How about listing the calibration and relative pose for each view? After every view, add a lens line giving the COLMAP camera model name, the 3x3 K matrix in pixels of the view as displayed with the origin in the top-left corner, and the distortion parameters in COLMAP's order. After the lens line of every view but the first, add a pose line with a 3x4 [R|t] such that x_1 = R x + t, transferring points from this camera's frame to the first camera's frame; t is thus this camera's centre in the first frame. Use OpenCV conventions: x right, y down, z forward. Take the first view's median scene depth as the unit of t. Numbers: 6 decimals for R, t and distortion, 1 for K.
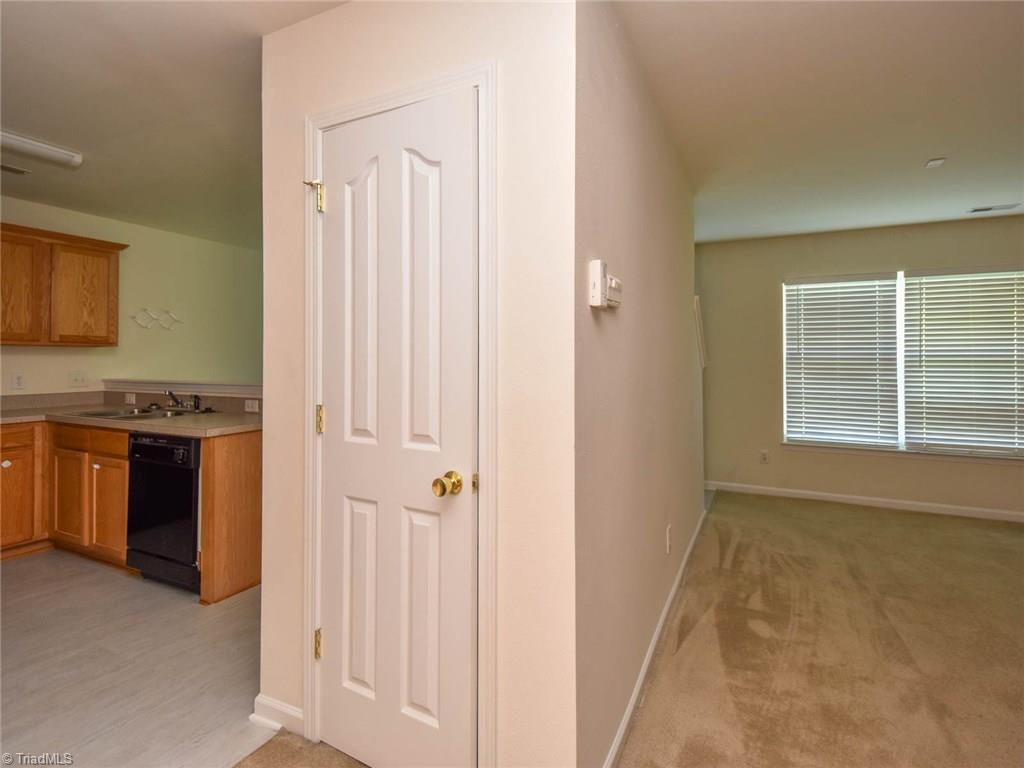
lens RADIAL K [[500.3, 0, 520.6], [0, 500.3, 354.0], [0, 0, 1]] dist [0.025928, -0.019944]
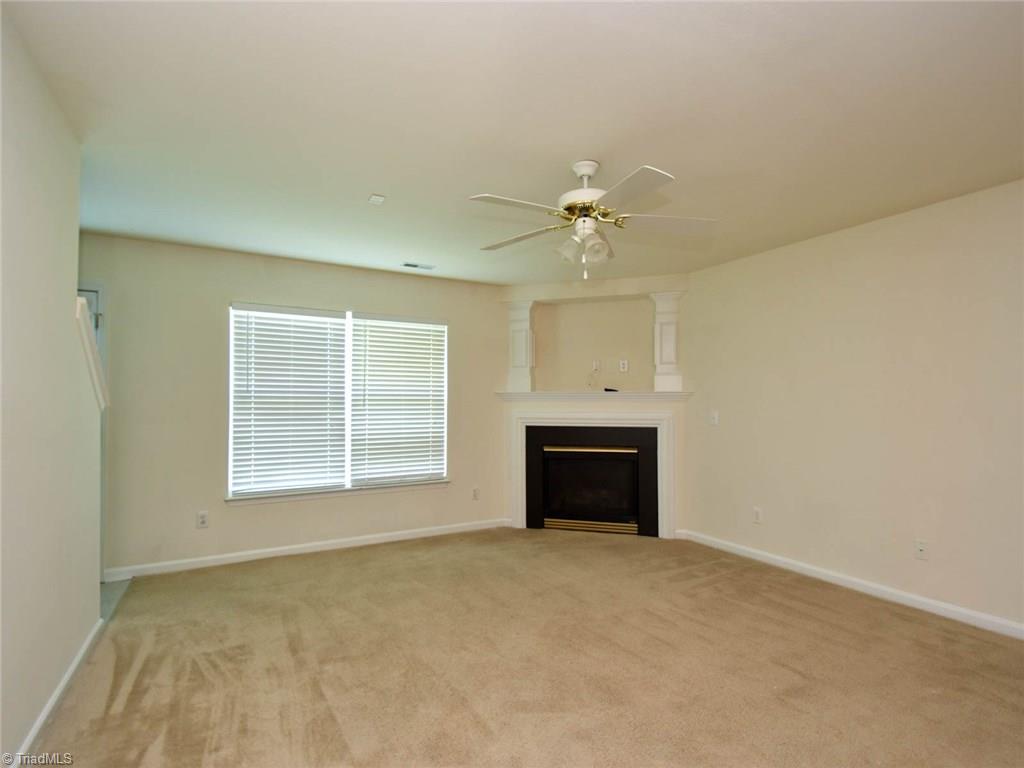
lens RADIAL K [[511.6, 0, 518.5], [0, 511.6, 391.5], [0, 0, 1]] dist [0.033733, -0.021624]
pose [[0.577652, 0.012466, 0.816188, 0.119867], [-0.010542, 0.999914, -0.007810, 0.001866], [-0.816215, -0.004093, 0.577734, 0.137464]]
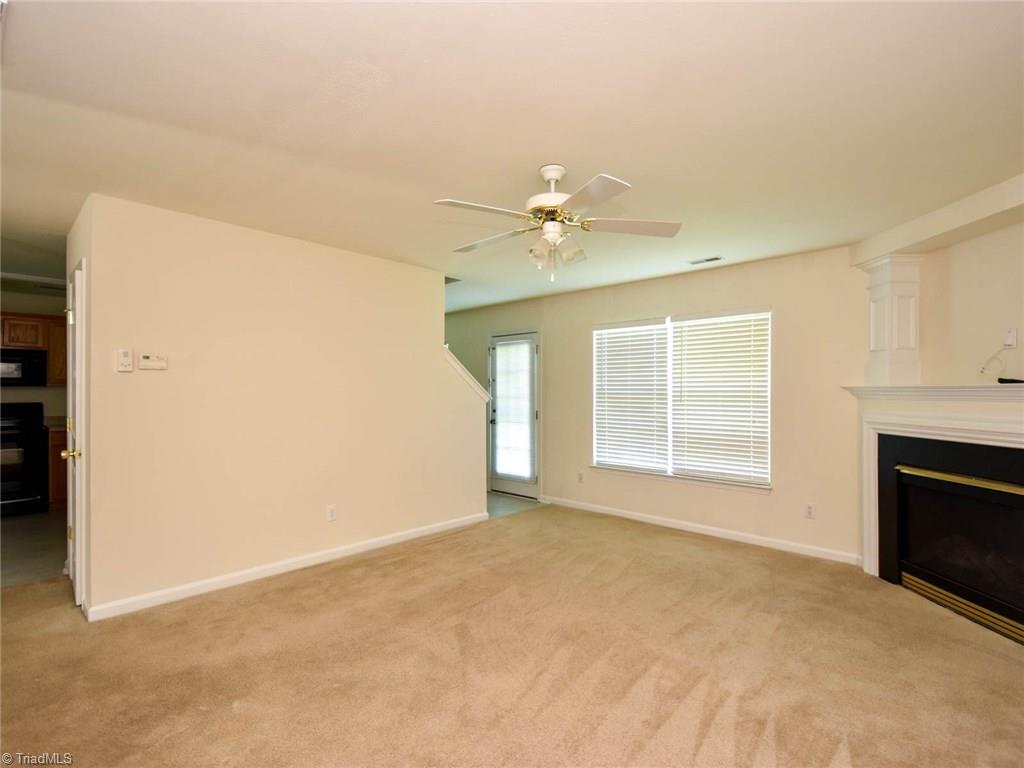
lens RADIAL K [[499.3, 0, 523.9], [0, 499.3, 391.8], [0, 0, 1]] dist [0.022586, -0.021306]
pose [[0.952646, -0.005131, -0.304038, 0.865192], [0.009926, 0.999850, 0.014228, -0.015765], [0.303919, -0.016572, 0.952554, -0.187185]]
